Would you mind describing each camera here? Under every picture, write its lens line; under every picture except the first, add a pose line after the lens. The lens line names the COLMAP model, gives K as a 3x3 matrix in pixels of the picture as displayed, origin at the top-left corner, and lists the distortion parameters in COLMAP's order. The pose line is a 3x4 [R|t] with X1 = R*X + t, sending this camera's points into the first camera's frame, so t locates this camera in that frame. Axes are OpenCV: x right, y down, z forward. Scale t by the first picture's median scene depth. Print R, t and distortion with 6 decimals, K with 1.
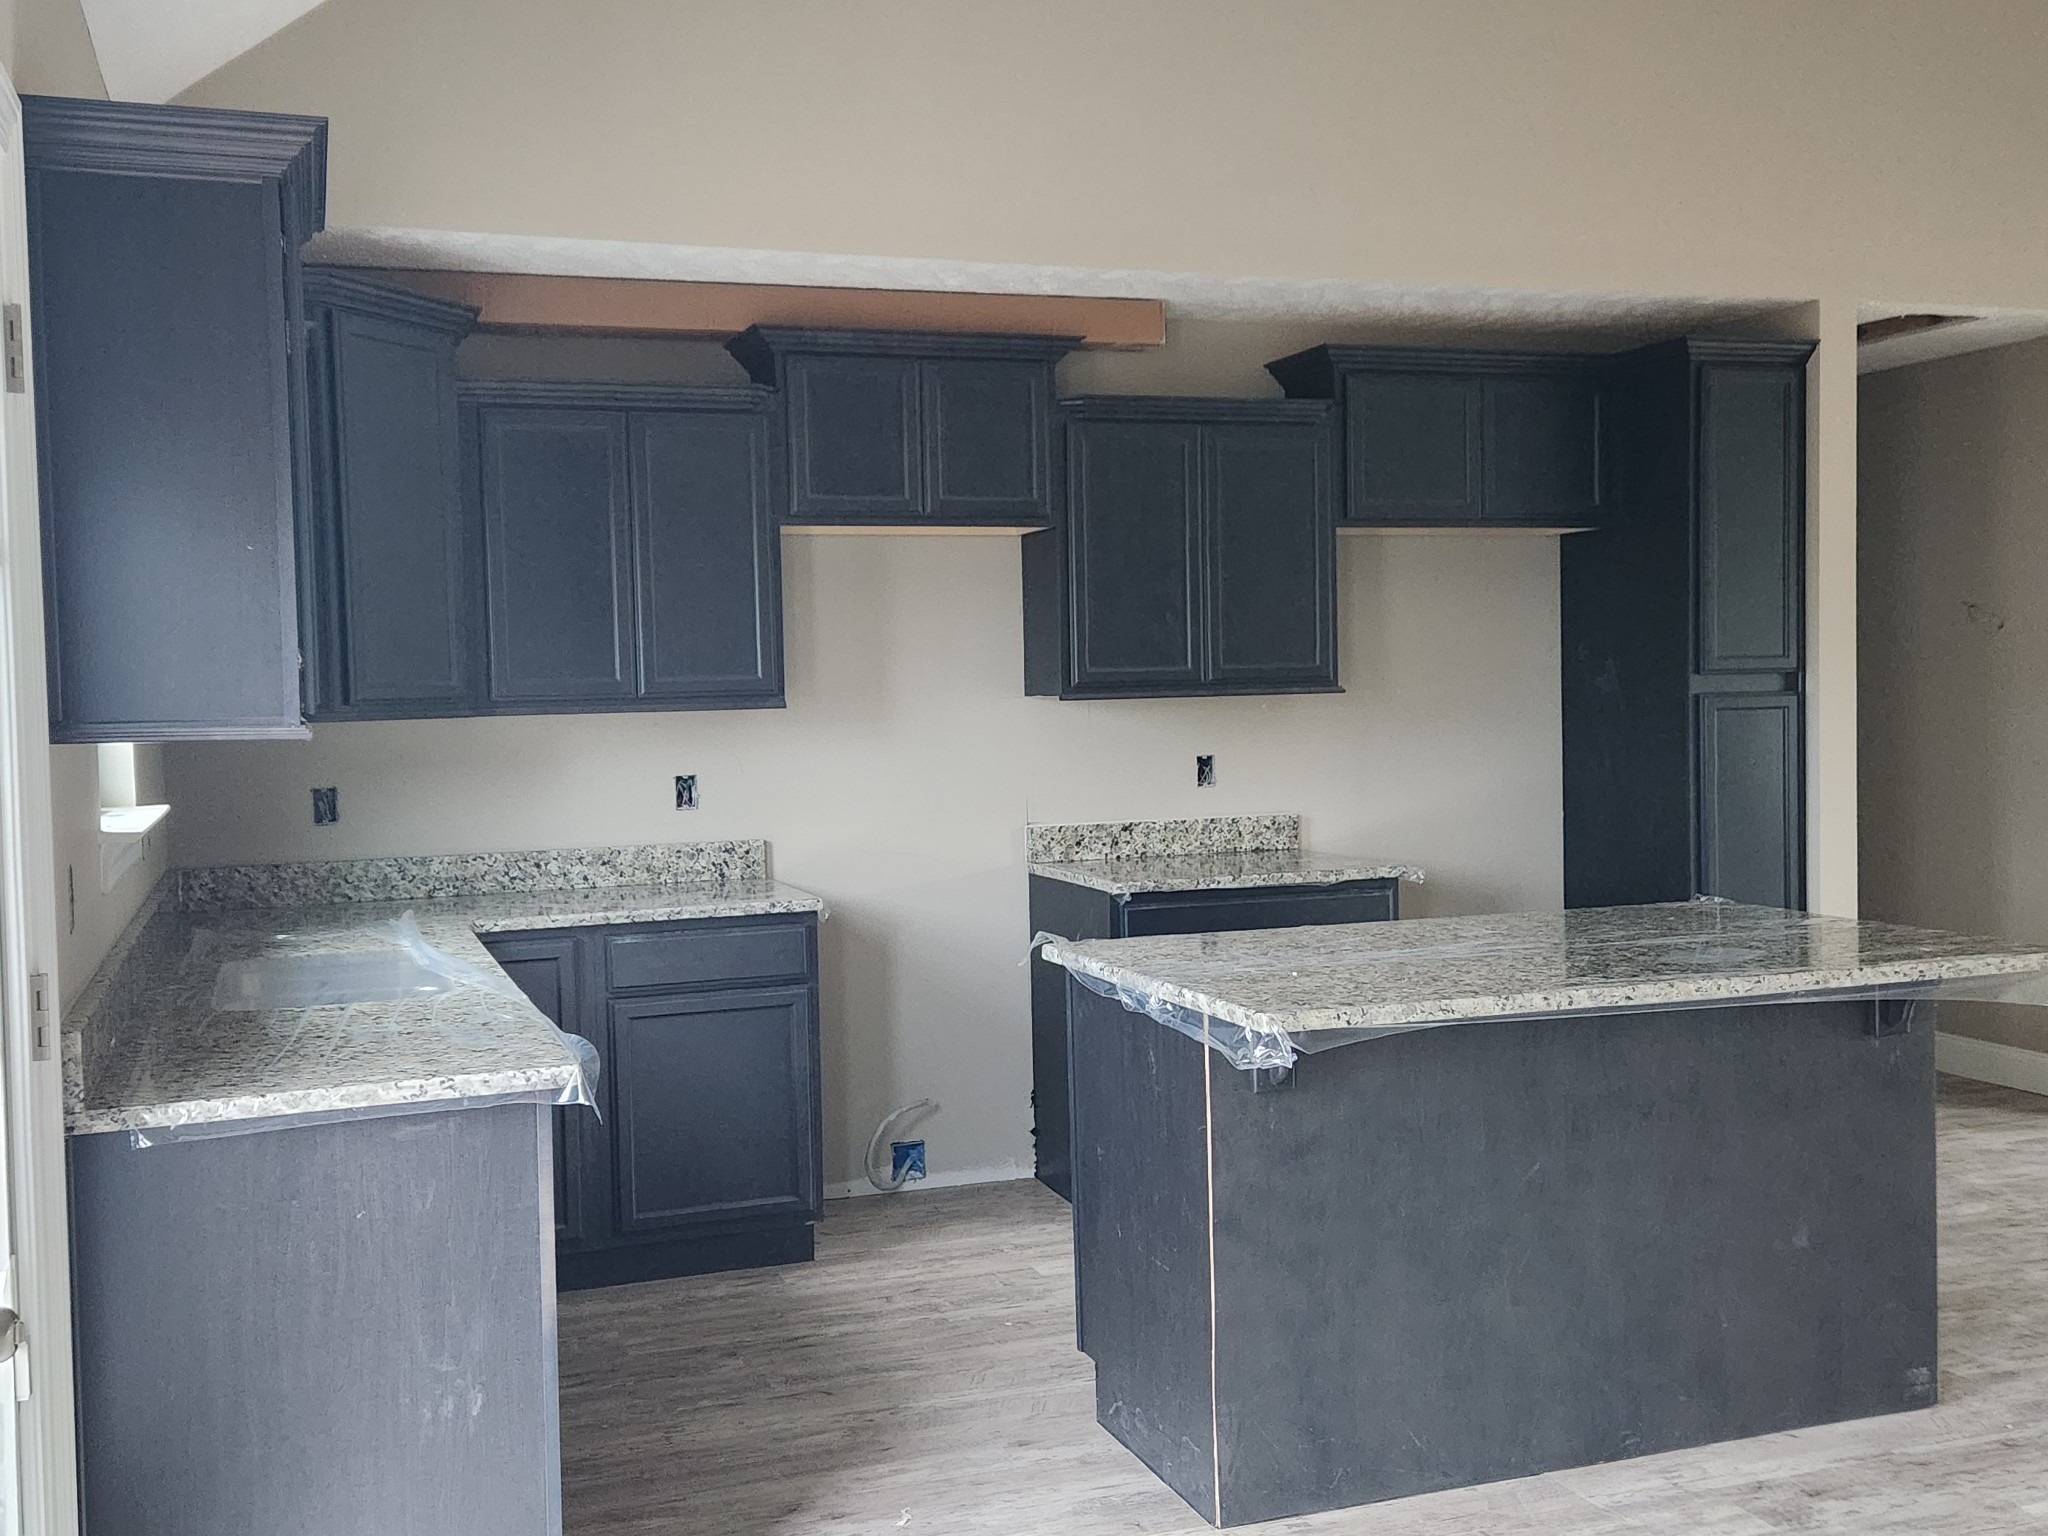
lens RADIAL K [[1999.9, 0, 1024.0], [0, 1999.9, 768.0], [0, 0, 1]] dist [0.116251, -0.167141]
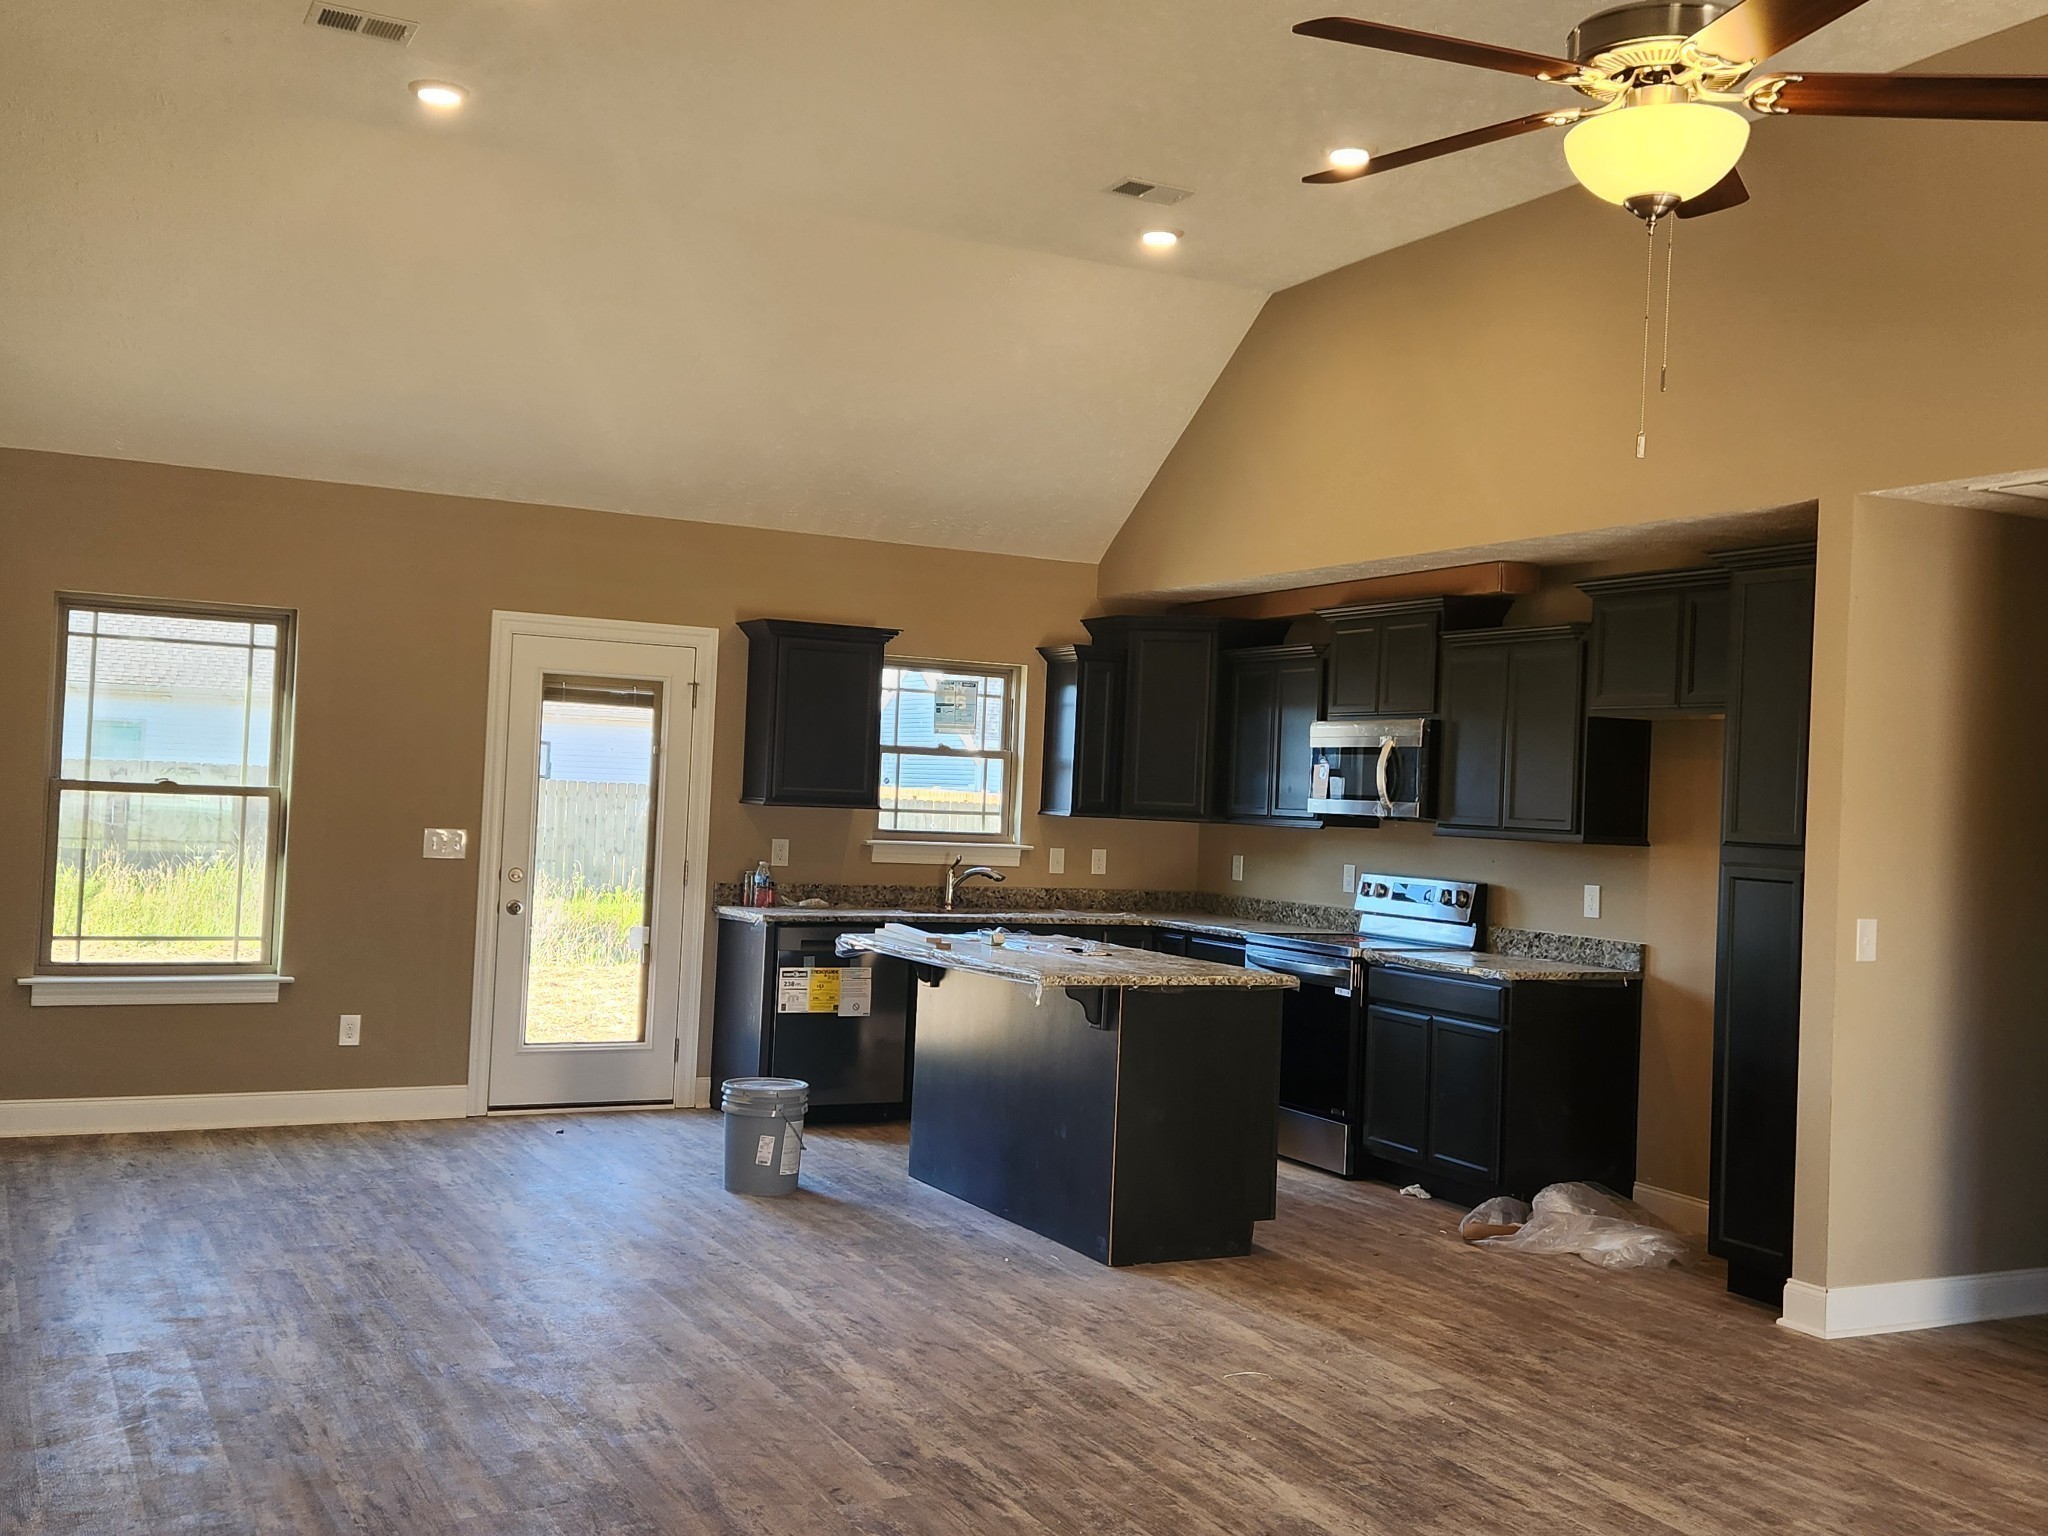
lens RADIAL K [[2031.3, 0, 1016.3], [0, 2031.3, 764.5], [0, 0, 1]] dist [0.067092, -0.020226]
pose [[0.123659, 0.011630, -0.992257, 1.444908], [-0.091436, 0.995811, 0.000276, -0.056527], [0.988103, 0.090694, 0.124204, 0.486378]]
